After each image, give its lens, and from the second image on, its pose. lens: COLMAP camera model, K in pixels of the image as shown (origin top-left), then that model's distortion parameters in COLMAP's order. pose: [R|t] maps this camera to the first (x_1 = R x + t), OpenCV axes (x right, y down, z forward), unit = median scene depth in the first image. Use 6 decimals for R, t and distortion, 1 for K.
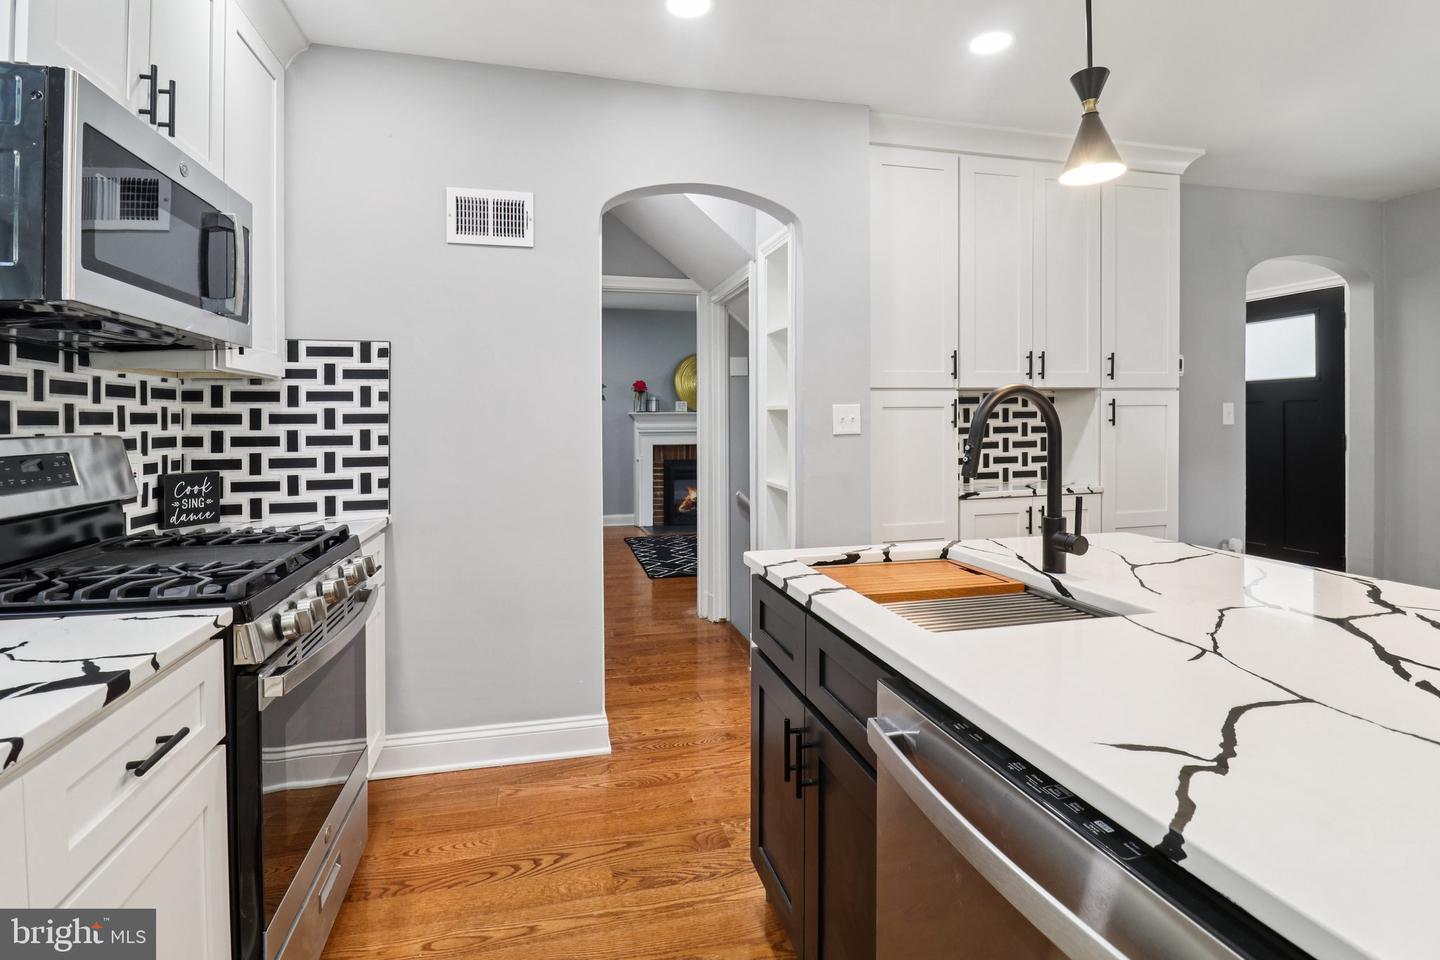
lens RADIAL K [[700.4, 0, 717.2], [0, 700.4, 421.5], [0, 0, 1]] dist [0.000061, -0.000082]
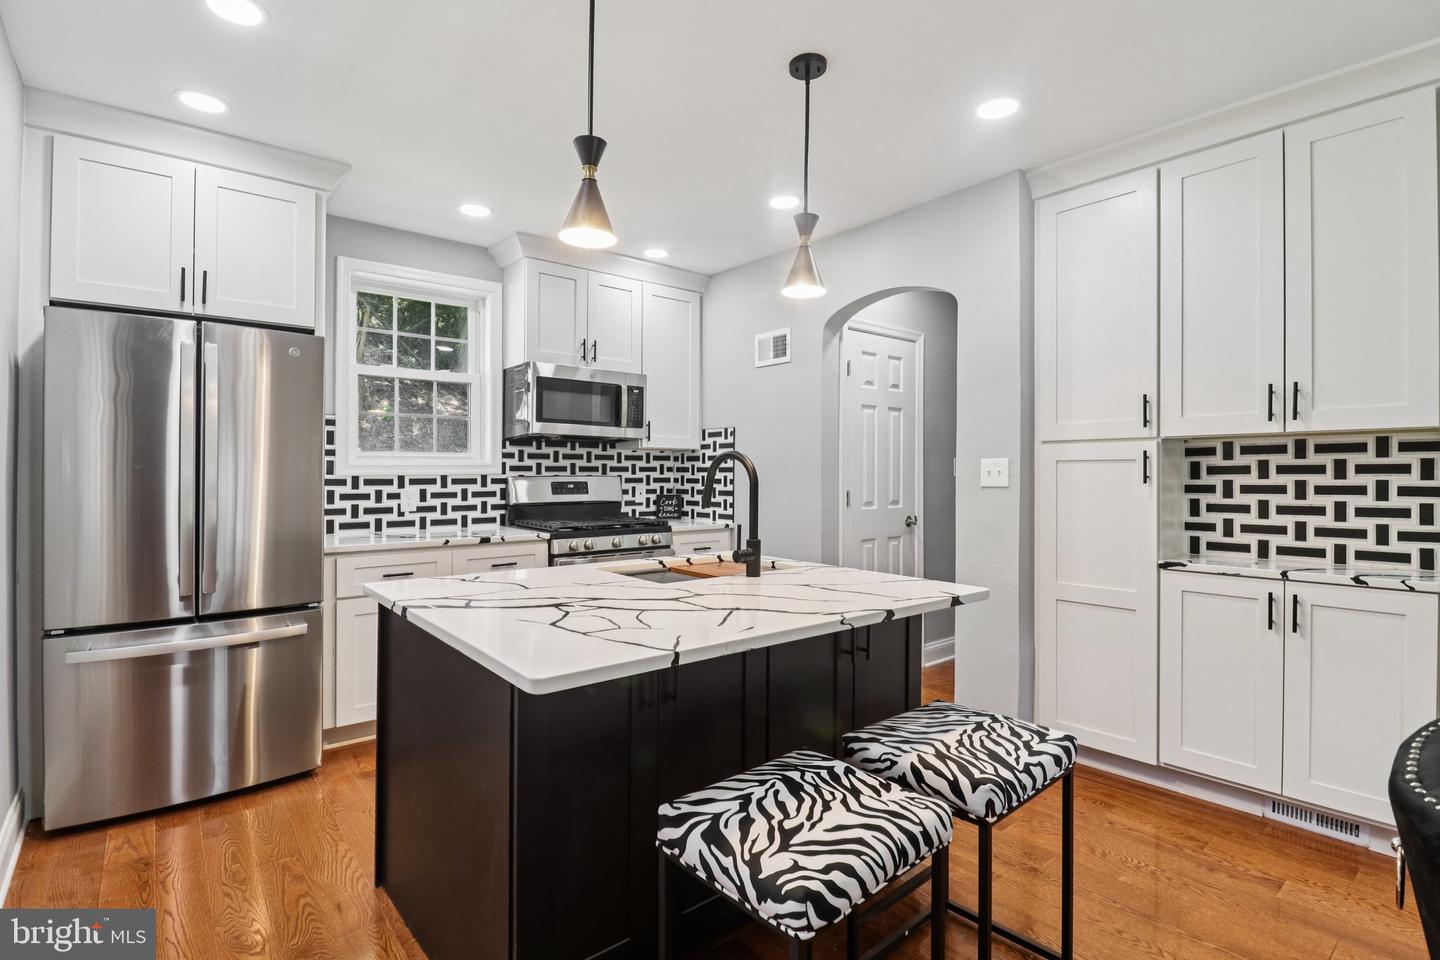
lens RADIAL K [[680.5, 0, 717.0], [0, 680.5, 478.1], [0, 0, 1]] dist [0.002669, -0.014866]
pose [[0.436216, 0.015315, -0.899712, 1.146751], [-0.009028, 0.999879, 0.012643, -0.005169], [0.899797, 0.002607, 0.436302, 0.207894]]
